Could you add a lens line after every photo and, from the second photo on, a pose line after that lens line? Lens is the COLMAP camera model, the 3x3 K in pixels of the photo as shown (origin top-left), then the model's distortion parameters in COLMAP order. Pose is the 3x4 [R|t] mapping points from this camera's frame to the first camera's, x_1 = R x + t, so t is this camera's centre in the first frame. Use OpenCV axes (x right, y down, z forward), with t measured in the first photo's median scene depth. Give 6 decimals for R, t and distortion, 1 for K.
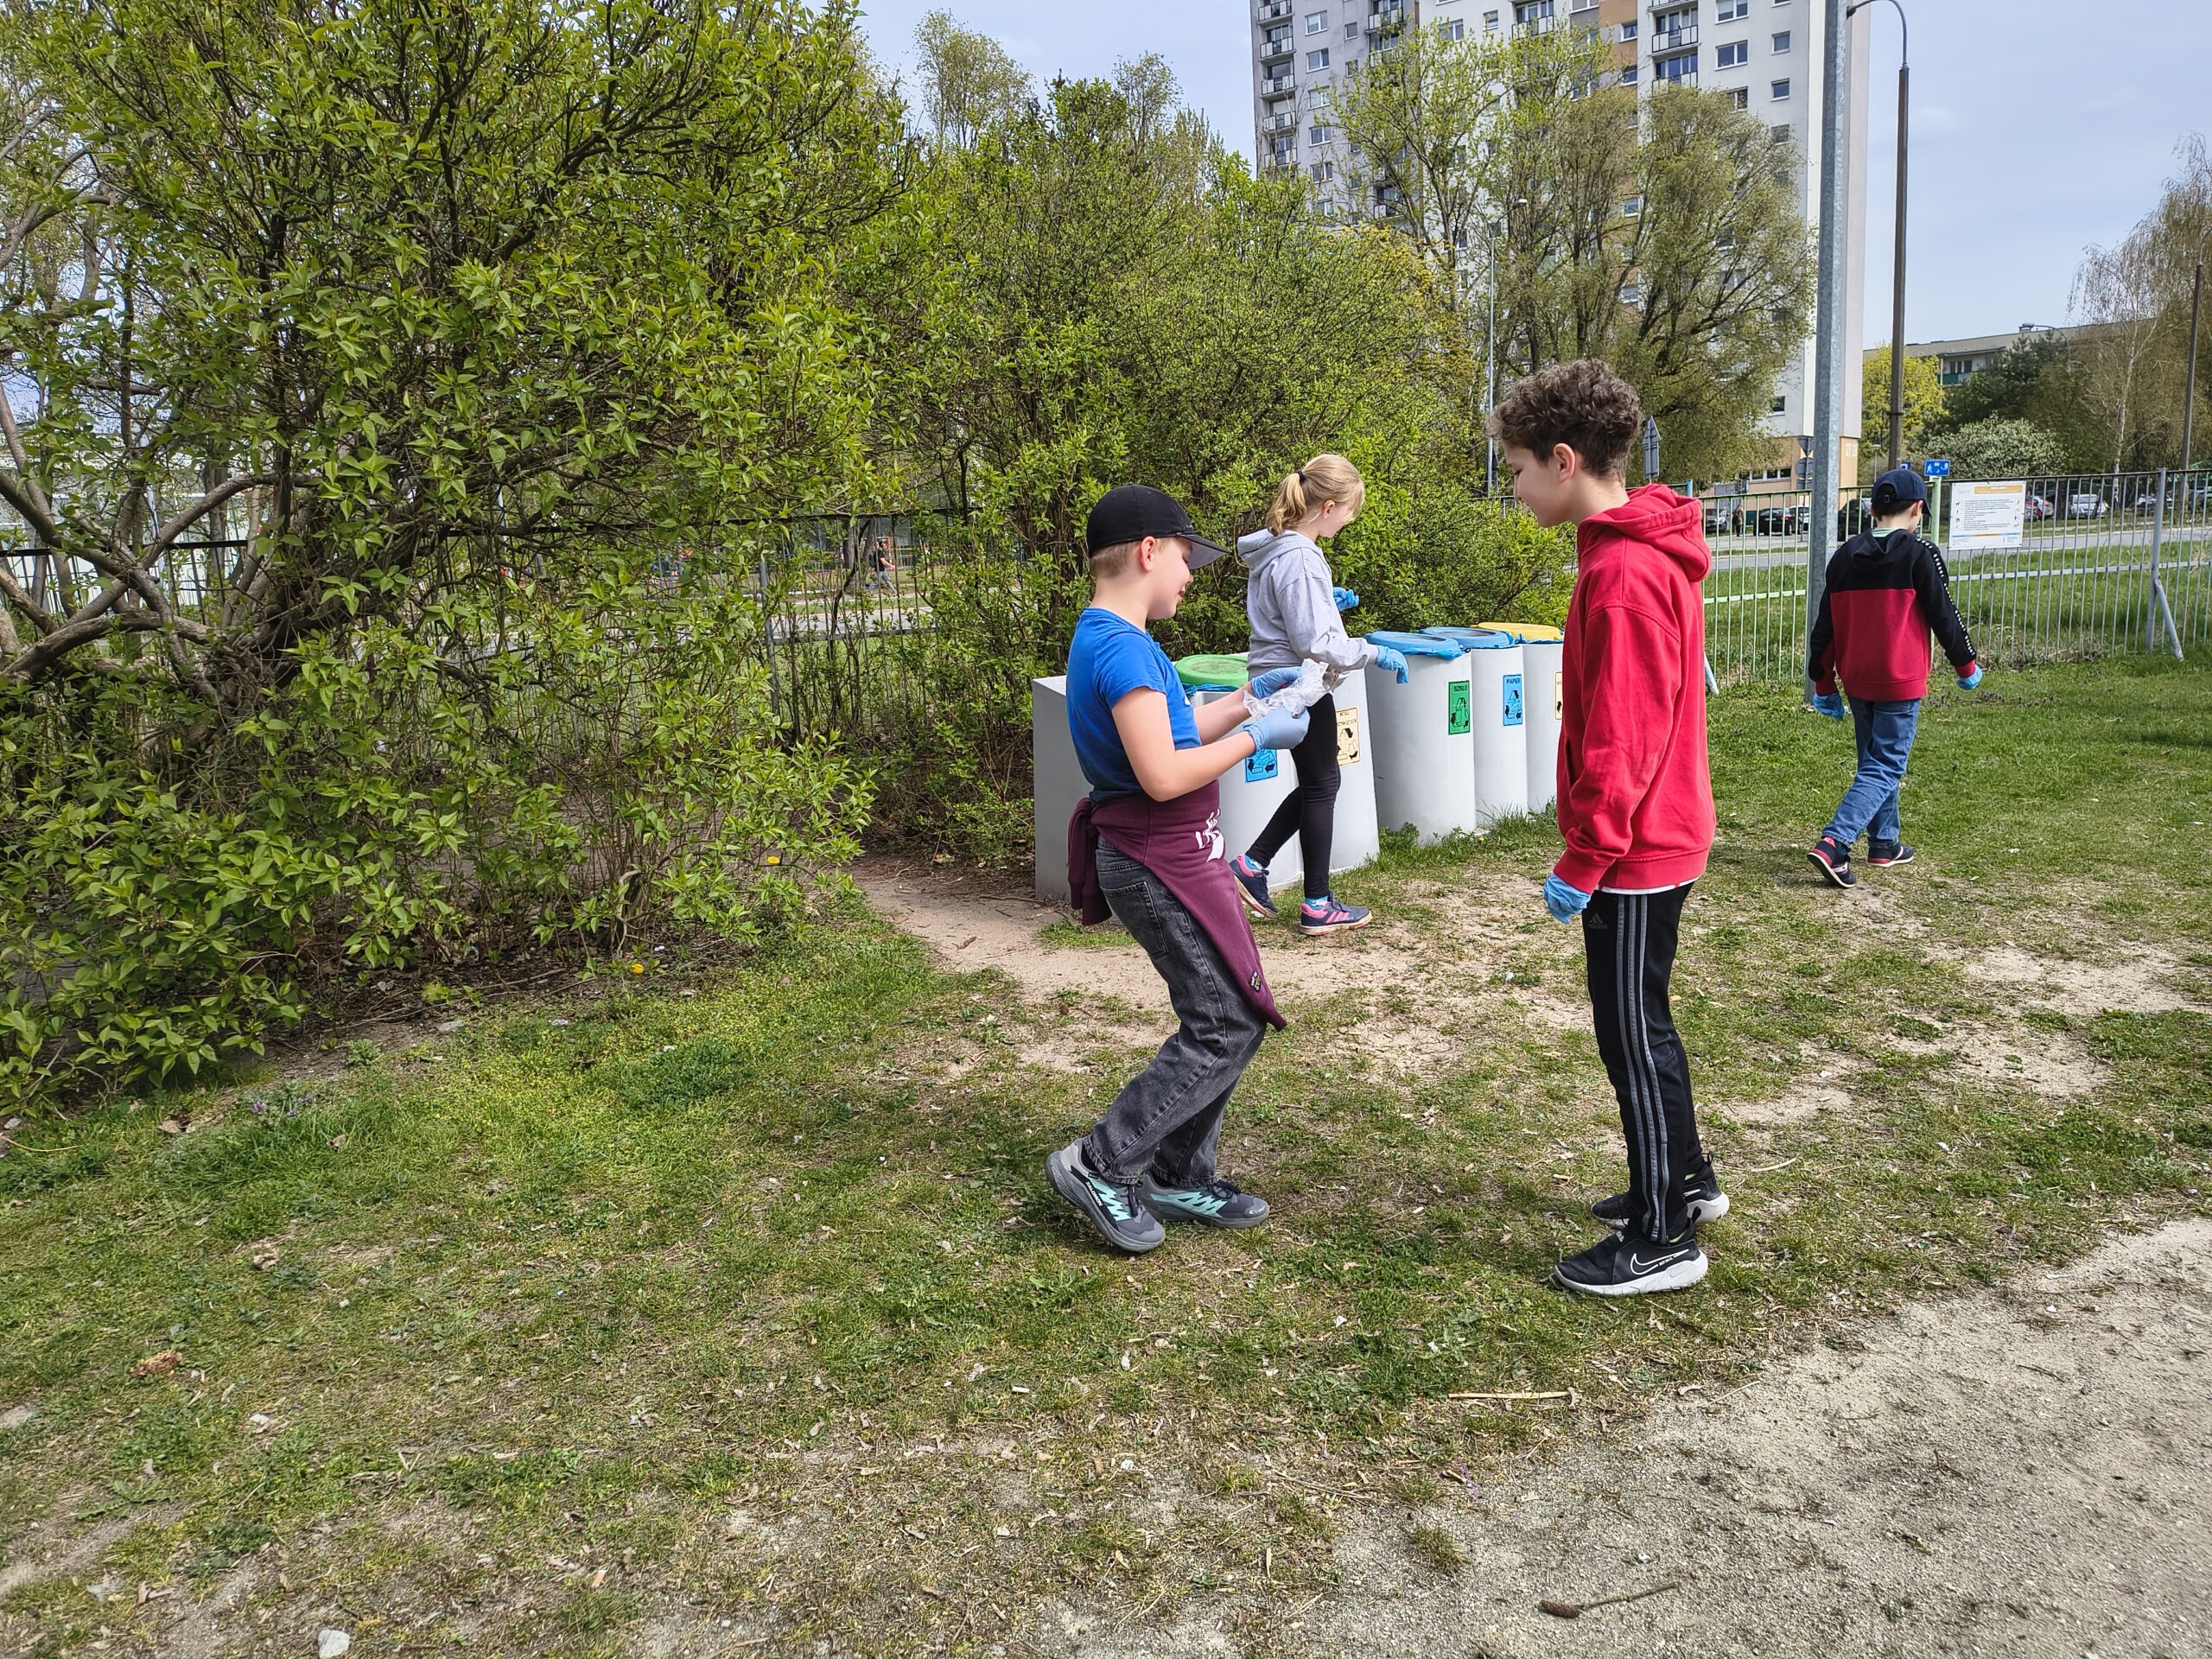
lens RADIAL K [[1531.7, 0, 1096.6], [0, 1531.7, 834.7], [0, 0, 1]] dist [0.007366, -0.001062]
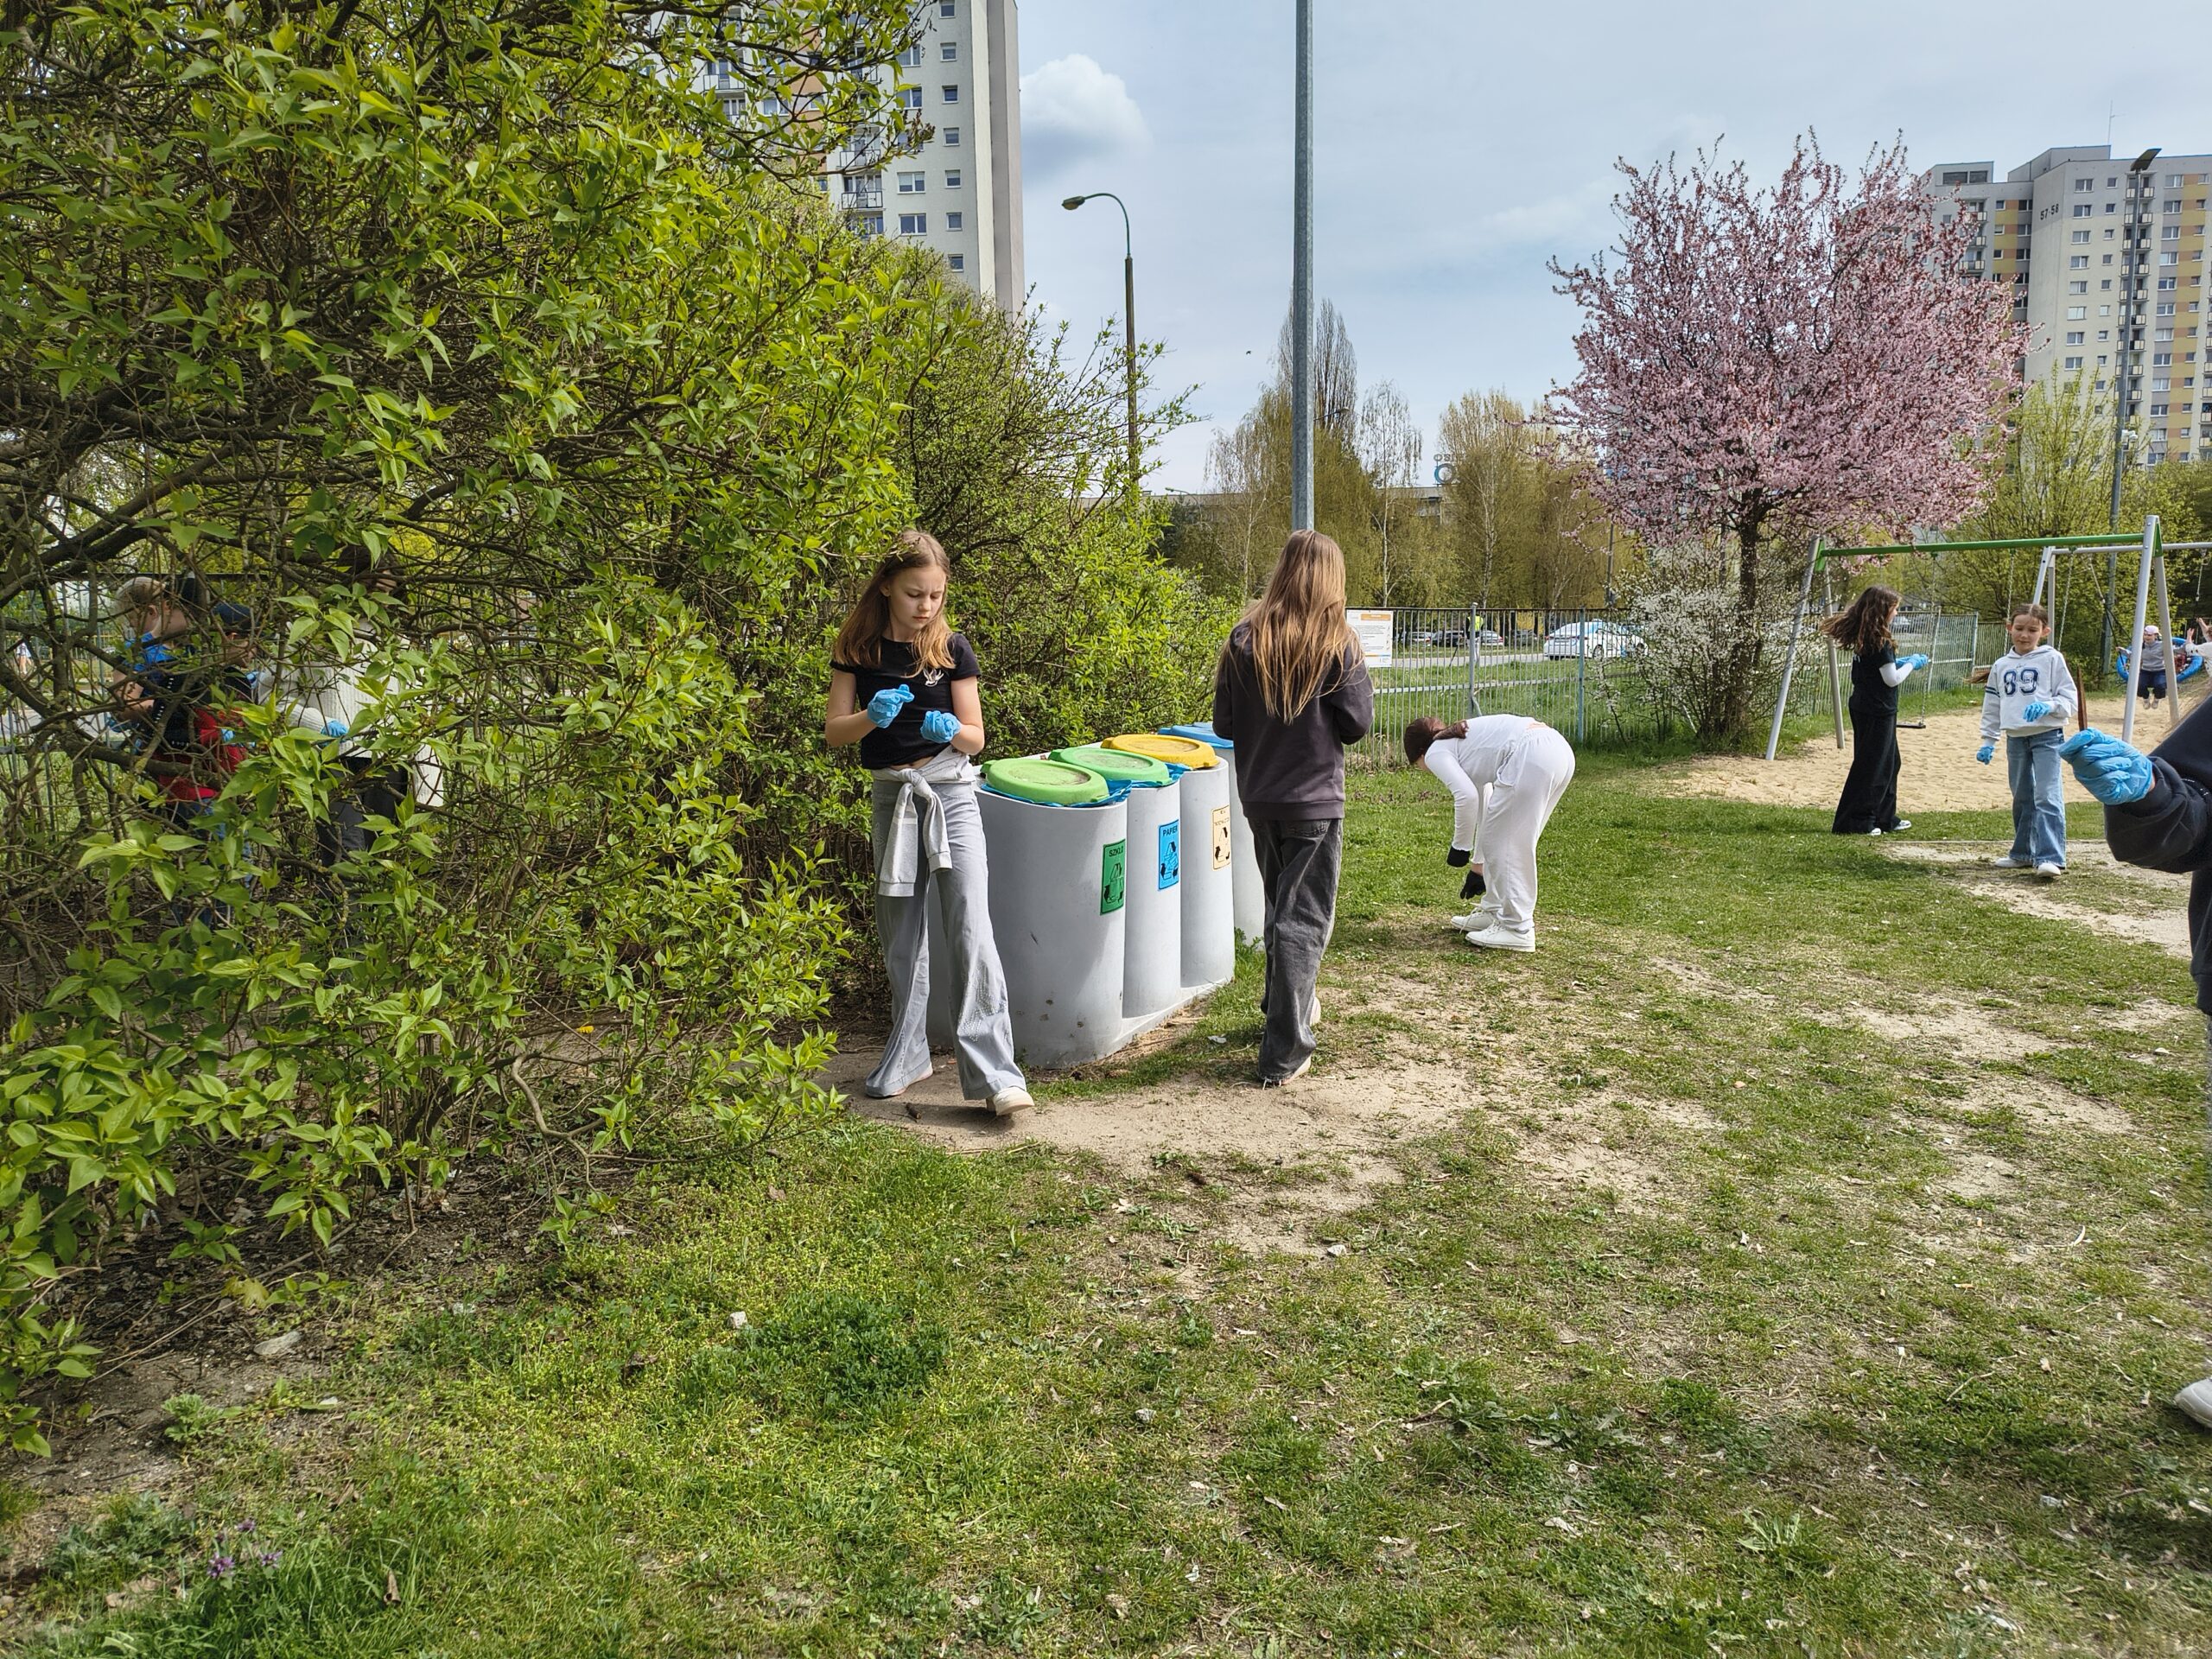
lens RADIAL K [[1531.7, 0, 1112.3], [0, 1531.7, 835.9], [0, 0, 1]] dist [0.007366, -0.001062]
pose [[0.867770, -0.024831, 0.496346, -0.429611], [0.060532, 0.996596, -0.055971, -0.020849], [-0.493266, 0.078615, 0.866319, 0.297667]]
